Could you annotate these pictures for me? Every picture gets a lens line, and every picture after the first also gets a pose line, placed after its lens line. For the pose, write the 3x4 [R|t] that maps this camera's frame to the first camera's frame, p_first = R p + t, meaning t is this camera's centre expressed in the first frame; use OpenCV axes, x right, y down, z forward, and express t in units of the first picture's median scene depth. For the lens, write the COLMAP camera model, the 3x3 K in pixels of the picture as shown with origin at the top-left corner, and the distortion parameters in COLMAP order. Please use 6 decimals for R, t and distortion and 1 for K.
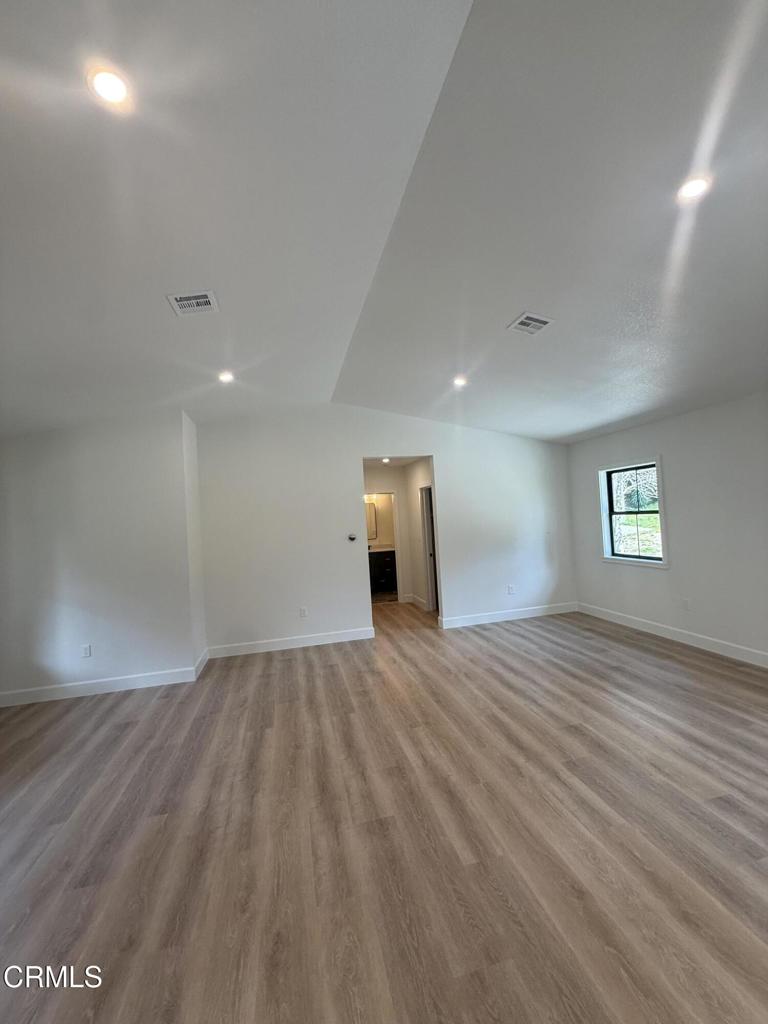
lens RADIAL K [[409.8, 0, 384.0], [0, 409.8, 512.0], [0, 0, 1]] dist [0.002818, 0.000117]
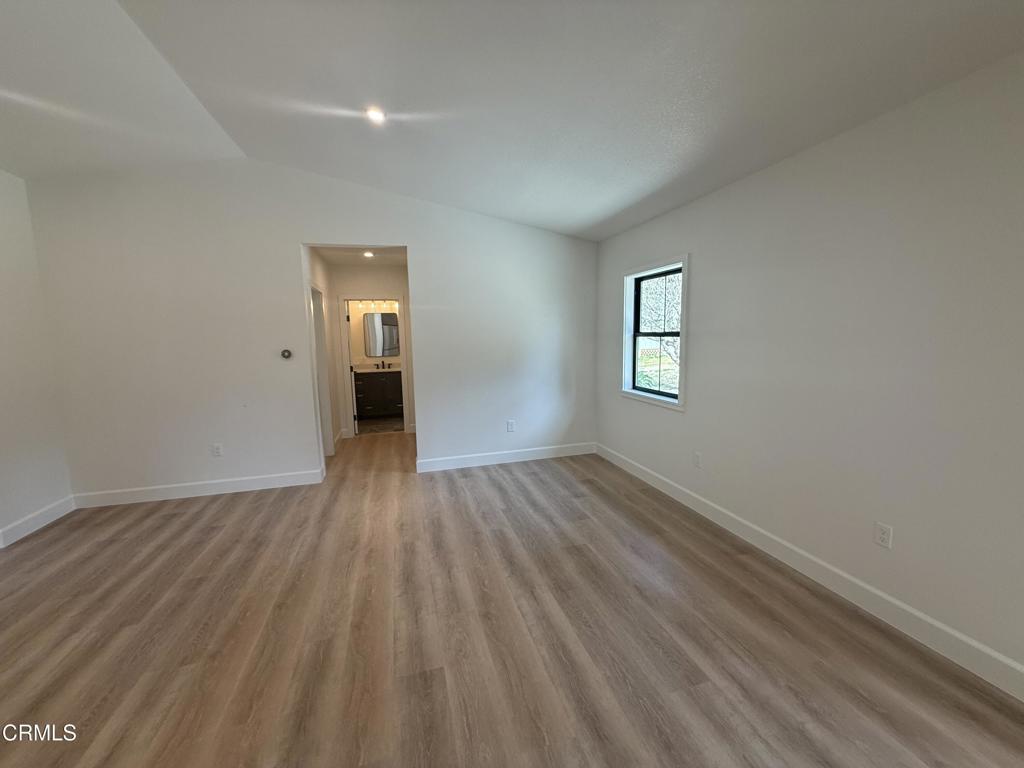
lens RADIAL K [[408.6, 0, 504.3], [0, 408.6, 386.6], [0, 0, 1]] dist [-0.001632, -0.000020]
pose [[0.999095, 0.032163, 0.027852, 0.325663], [-0.035851, 0.988922, 0.144043, -0.001337], [-0.022911, -0.144911, 0.989179, 0.265984]]
